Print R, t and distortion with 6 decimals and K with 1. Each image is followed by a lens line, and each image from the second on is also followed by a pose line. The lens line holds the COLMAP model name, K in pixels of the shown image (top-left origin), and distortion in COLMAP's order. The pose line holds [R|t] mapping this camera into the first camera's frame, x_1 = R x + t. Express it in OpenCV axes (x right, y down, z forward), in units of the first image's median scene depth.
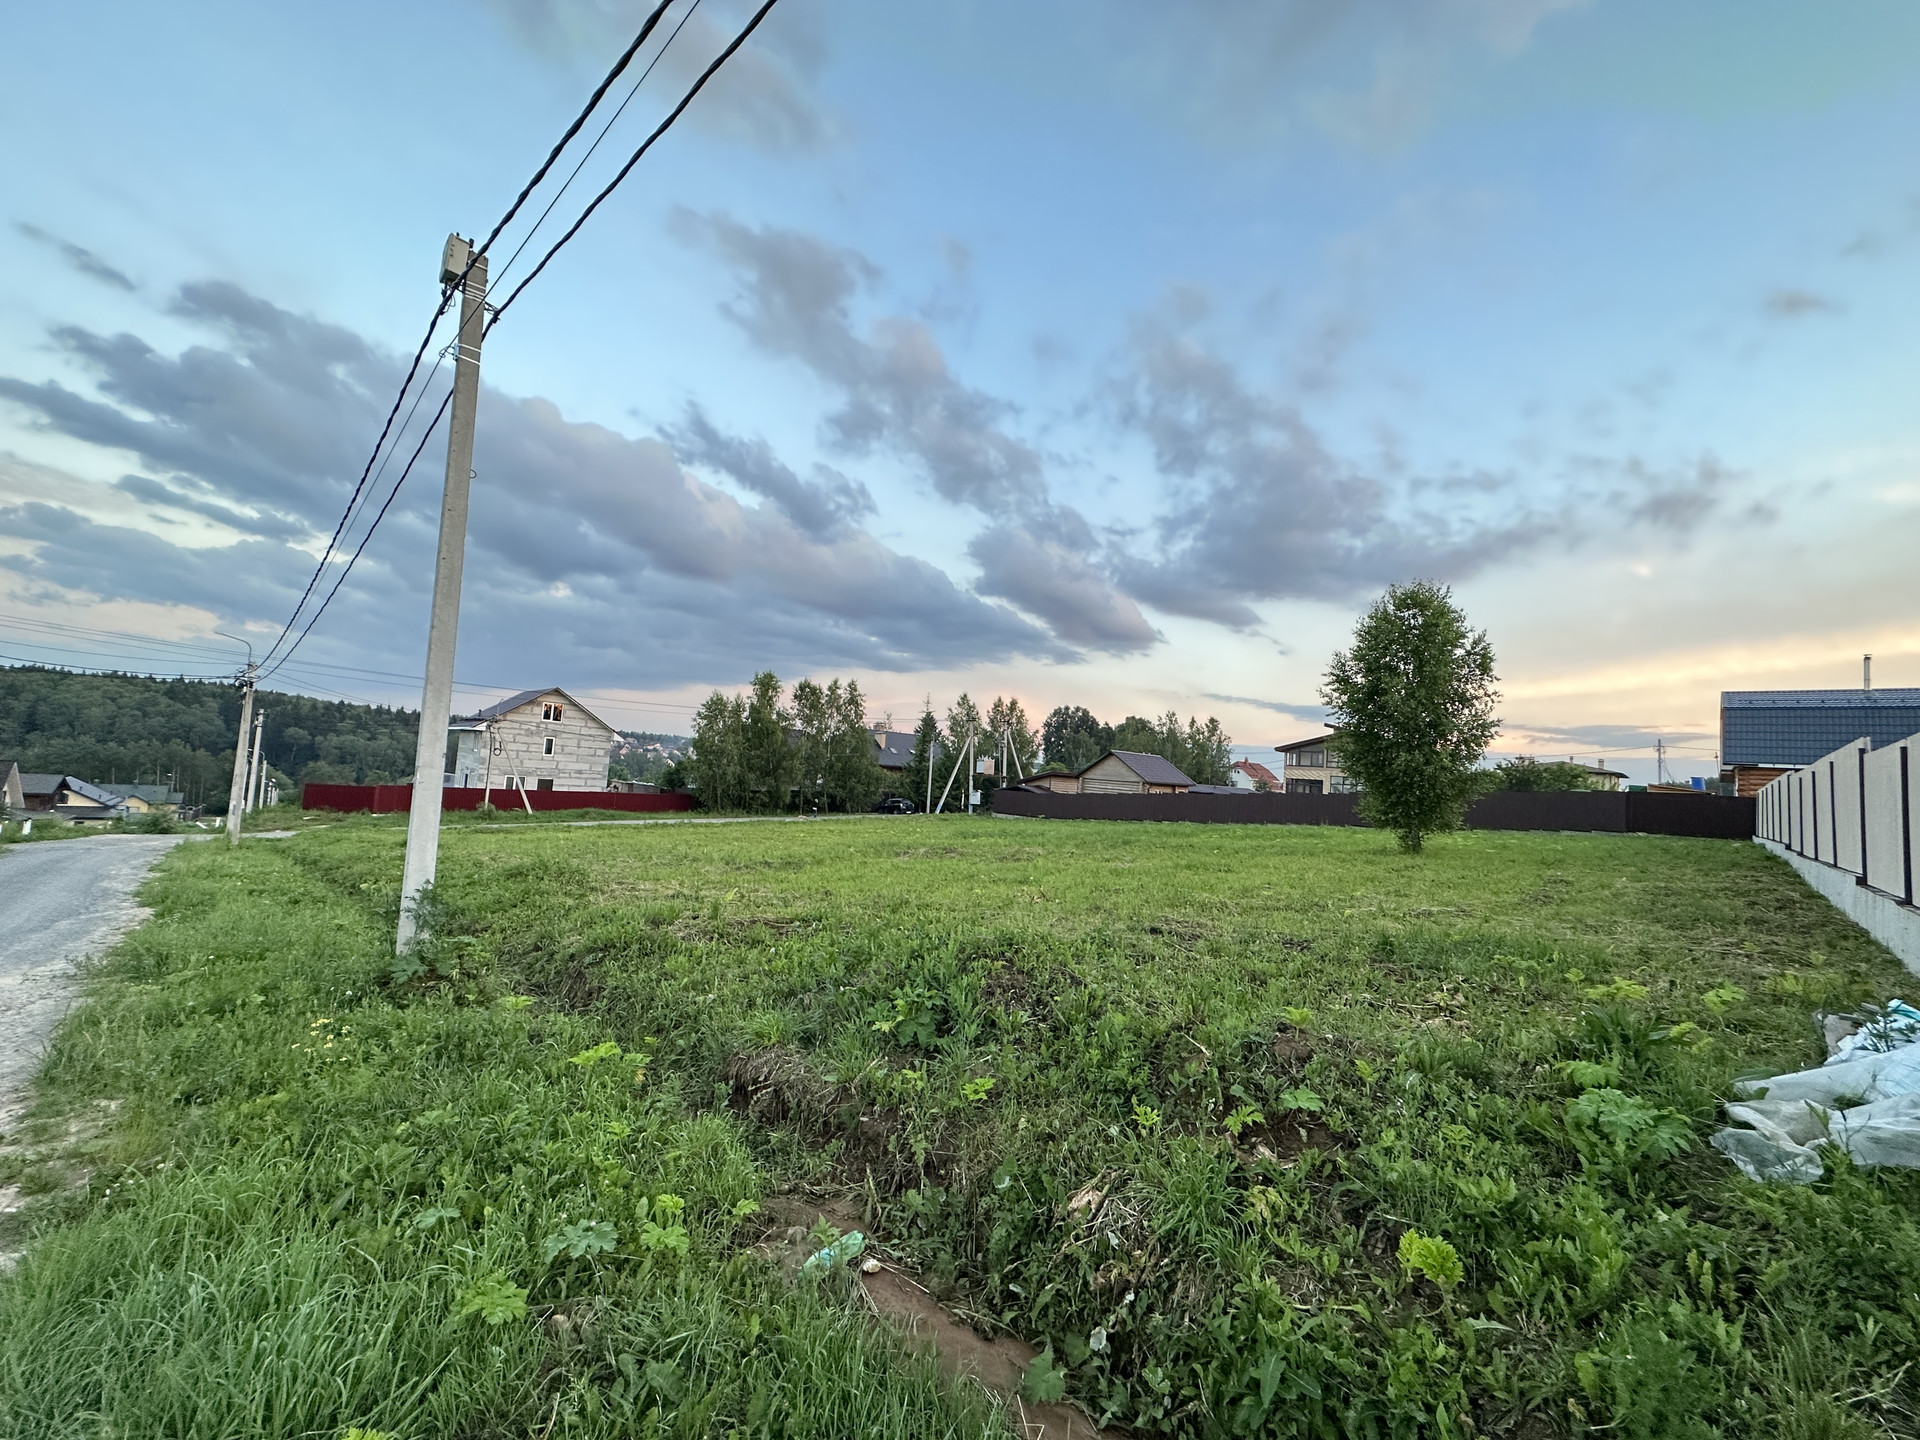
lens RADIAL K [[772.1, 0, 971.2], [0, 772.1, 711.2], [0, 0, 1]] dist [-0.000090, -0.000938]
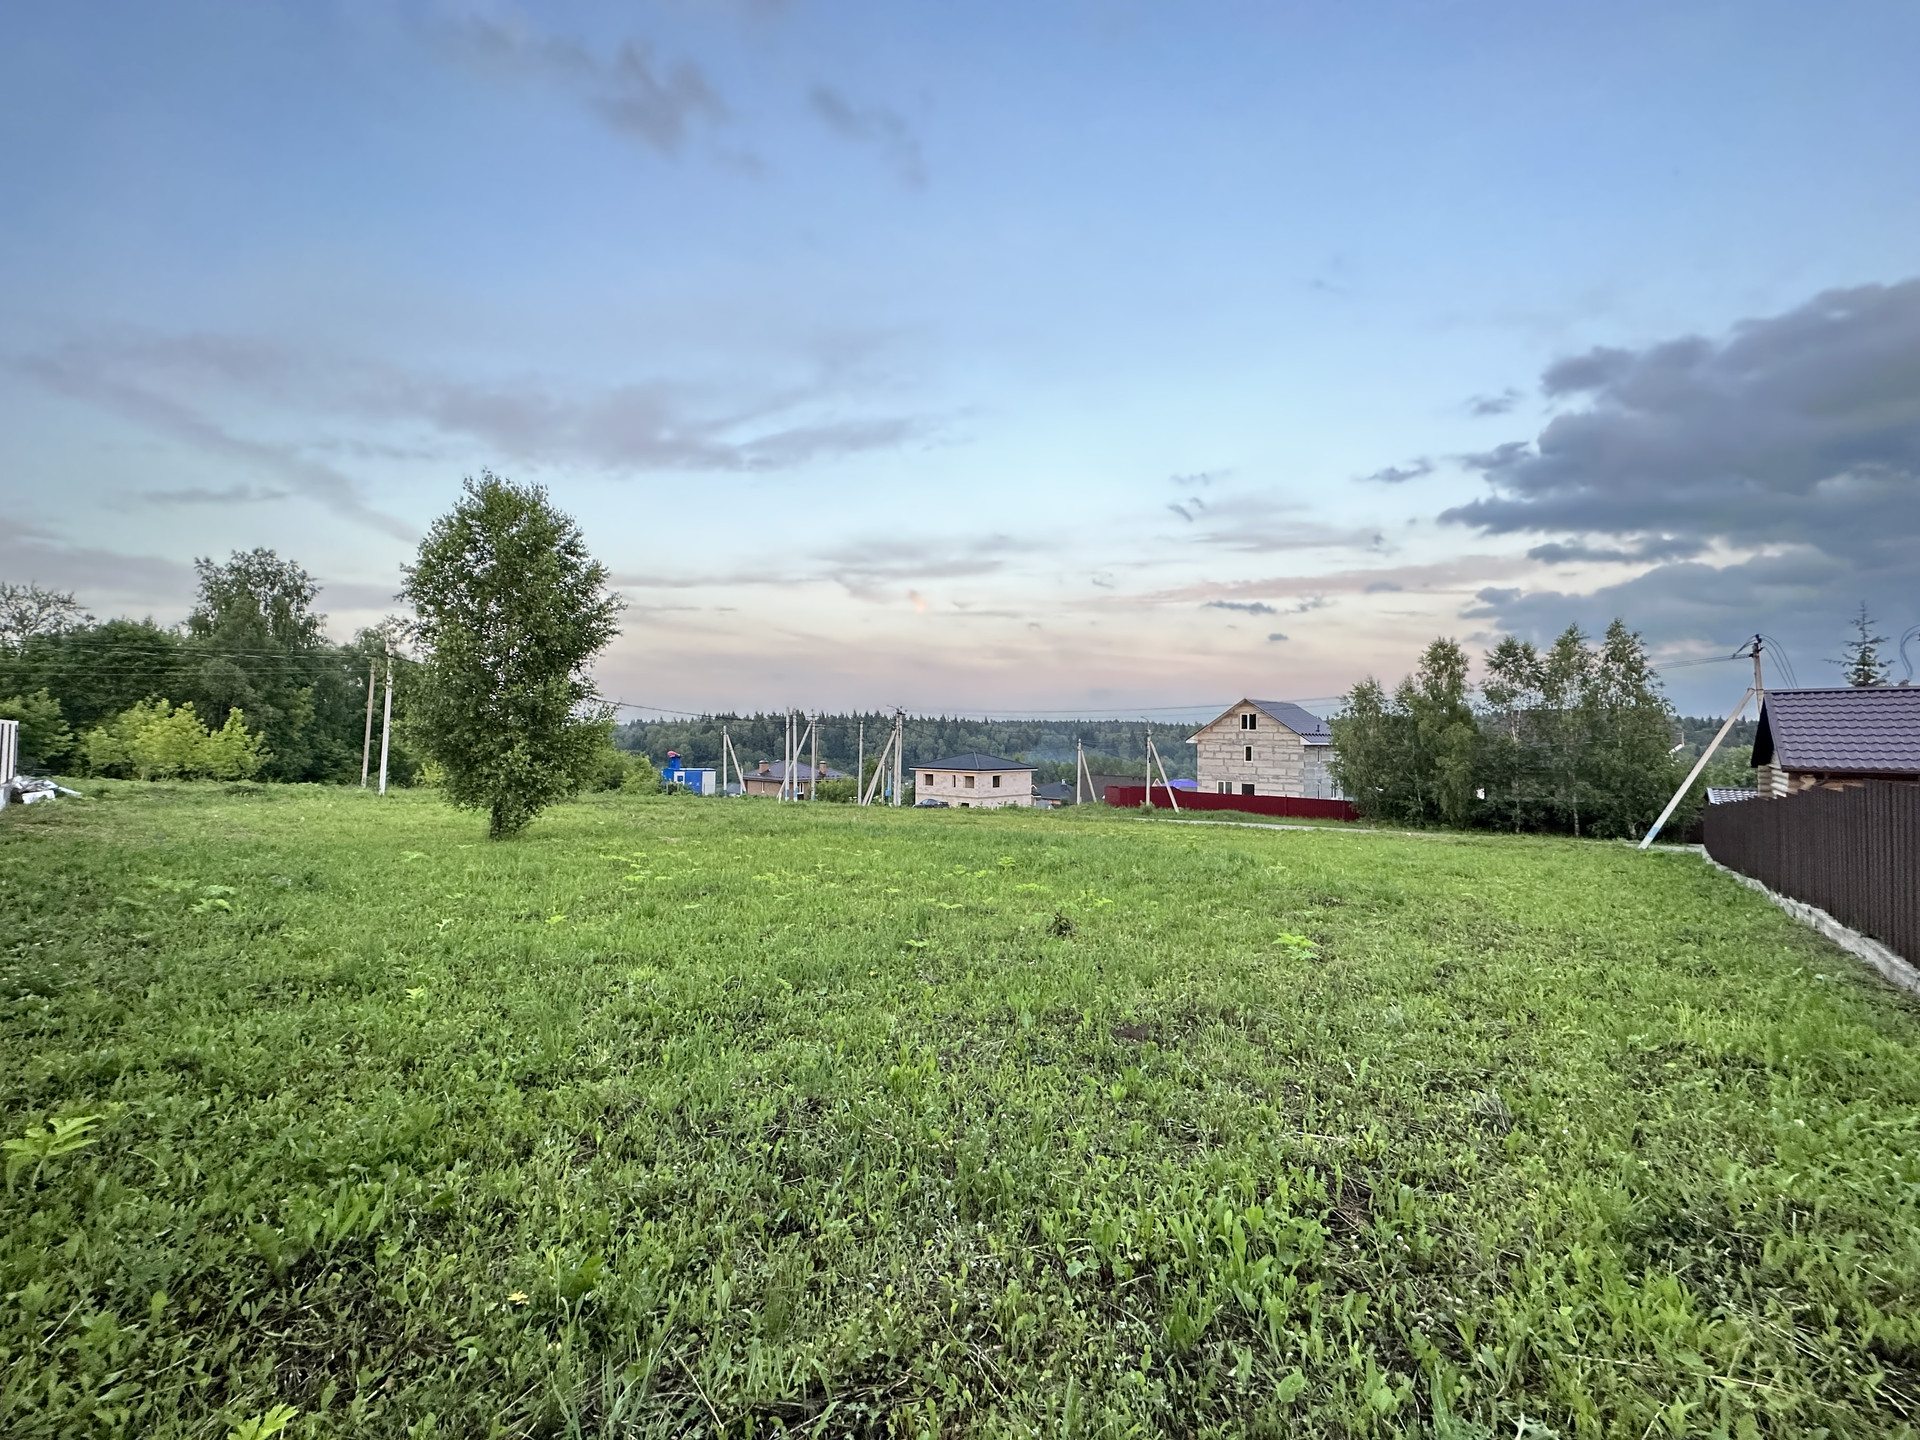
lens RADIAL K [[772.1, 0, 963.1], [0, 772.1, 706.9], [0, 0, 1]] dist [-0.000090, -0.000938]
pose [[0.081698, -0.109003, -0.990678, 0.489862], [0.073650, 0.991944, -0.103068, 0.062672], [0.993932, -0.064543, 0.089068, 0.514655]]
